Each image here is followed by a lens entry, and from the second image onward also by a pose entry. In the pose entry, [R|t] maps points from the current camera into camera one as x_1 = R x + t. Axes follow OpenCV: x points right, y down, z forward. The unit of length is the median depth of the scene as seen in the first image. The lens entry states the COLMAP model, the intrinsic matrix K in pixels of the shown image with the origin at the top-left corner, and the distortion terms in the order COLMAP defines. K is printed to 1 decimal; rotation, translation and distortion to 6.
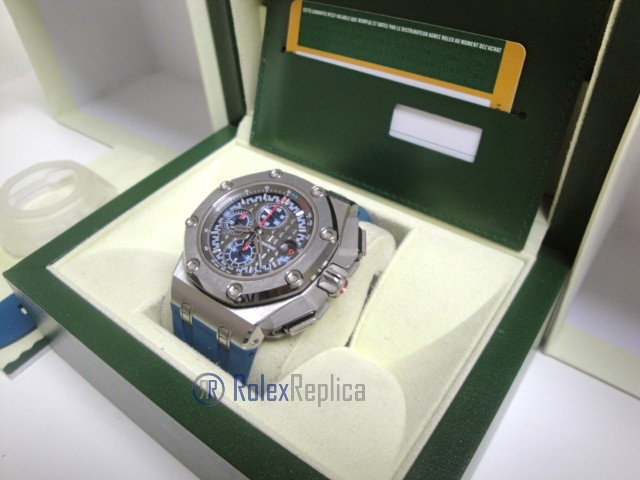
lens RADIAL K [[529.3, 0, 320.0], [0, 529.3, 240.0], [0, 0, 1]] dist [-0.156197, 0.128294]
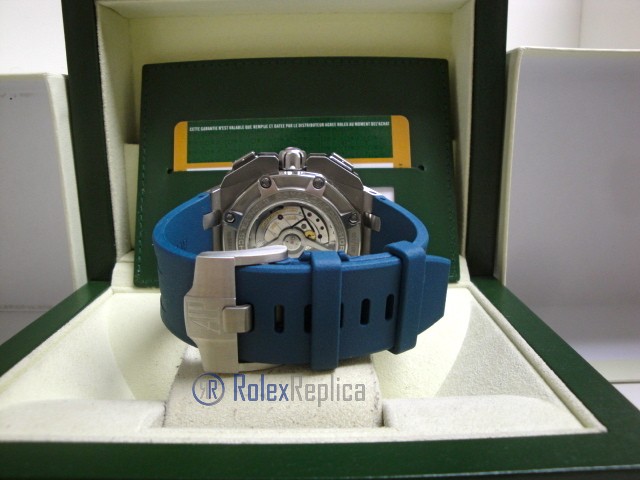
lens RADIAL K [[529.3, 0, 320.0], [0, 529.3, 240.0], [0, 0, 1]] dist [-0.156197, 0.128294]
pose [[0.801573, -0.100821, 0.589335, -0.514838], [0.386869, 0.838988, -0.382663, 0.267044], [-0.455864, 0.534728, 0.711515, 0.287220]]
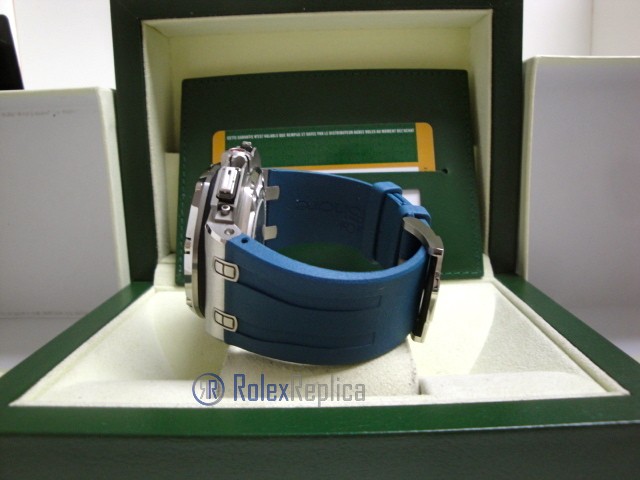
lens RADIAL K [[529.3, 0, 320.0], [0, 529.3, 240.0], [0, 0, 1]] dist [-0.156197, 0.128294]
pose [[0.816016, -0.085660, 0.571647, -0.592780], [0.385110, 0.818065, -0.427153, 0.321106], [-0.431054, 0.568711, 0.700543, 0.281853]]
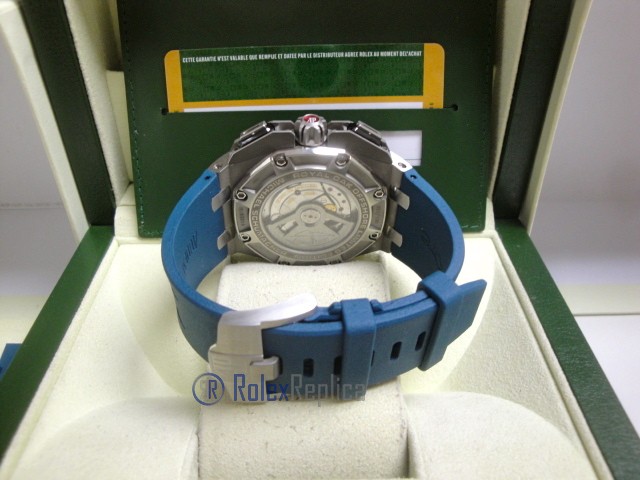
lens RADIAL K [[529.3, 0, 320.0], [0, 529.3, 240.0], [0, 0, 1]] dist [-0.156197, 0.128294]
pose [[0.795026, -0.327983, 0.510256, -0.434753], [0.391128, 0.920161, -0.017952, -0.072641], [-0.463630, 0.213848, 0.859835, 0.240894]]
